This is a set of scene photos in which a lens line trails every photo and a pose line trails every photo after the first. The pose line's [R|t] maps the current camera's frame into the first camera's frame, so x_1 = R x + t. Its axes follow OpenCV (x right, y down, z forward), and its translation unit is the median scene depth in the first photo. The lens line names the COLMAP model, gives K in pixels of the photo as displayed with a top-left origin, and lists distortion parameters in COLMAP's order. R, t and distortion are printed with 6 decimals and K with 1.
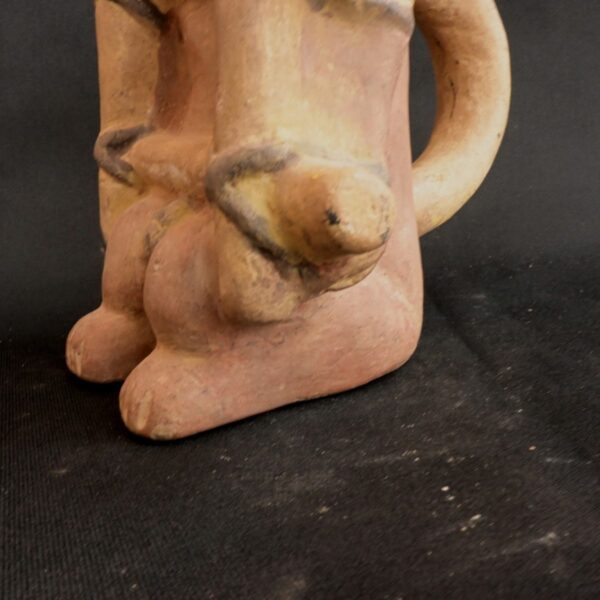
lens RADIAL K [[618.0, 0, 300.0], [0, 618.0, 300.0], [0, 0, 1]] dist [0.003685, 0.002186]
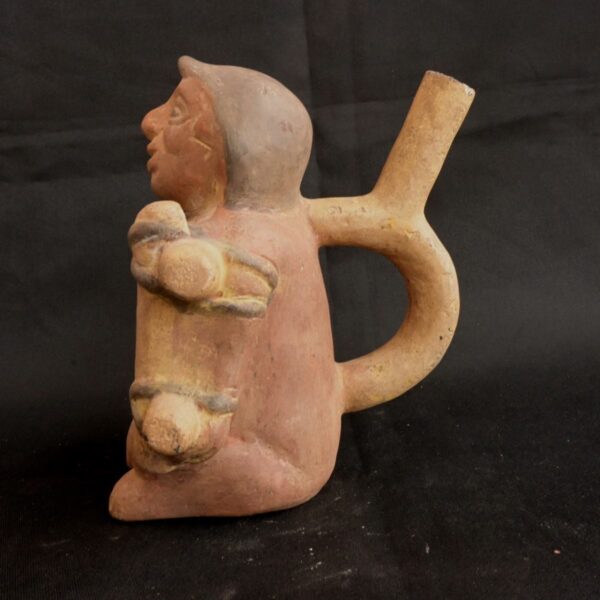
lens RADIAL K [[618.0, 0, 300.0], [0, 618.0, 300.0], [0, 0, 1]] dist [0.003685, 0.002186]
pose [[0.863592, 0.101688, -0.493830, 1.020639], [-0.120097, 0.992746, -0.005598, -0.448134], [0.489679, 0.064142, 0.869540, -0.348327]]
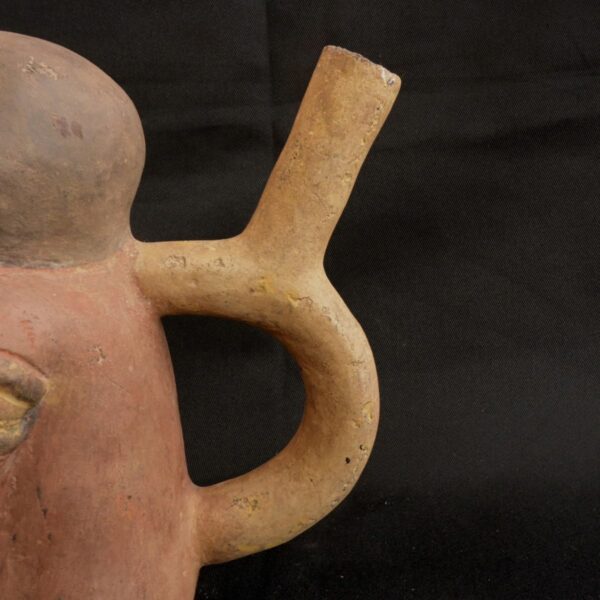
lens RADIAL K [[618.0, 0, 300.0], [0, 618.0, 300.0], [0, 0, 1]] dist [0.003685, 0.002186]
pose [[0.852066, 0.111543, -0.511412, 0.979130], [-0.140935, 0.989838, -0.018921, -0.669063], [0.504105, 0.088198, 0.859127, 0.383259]]
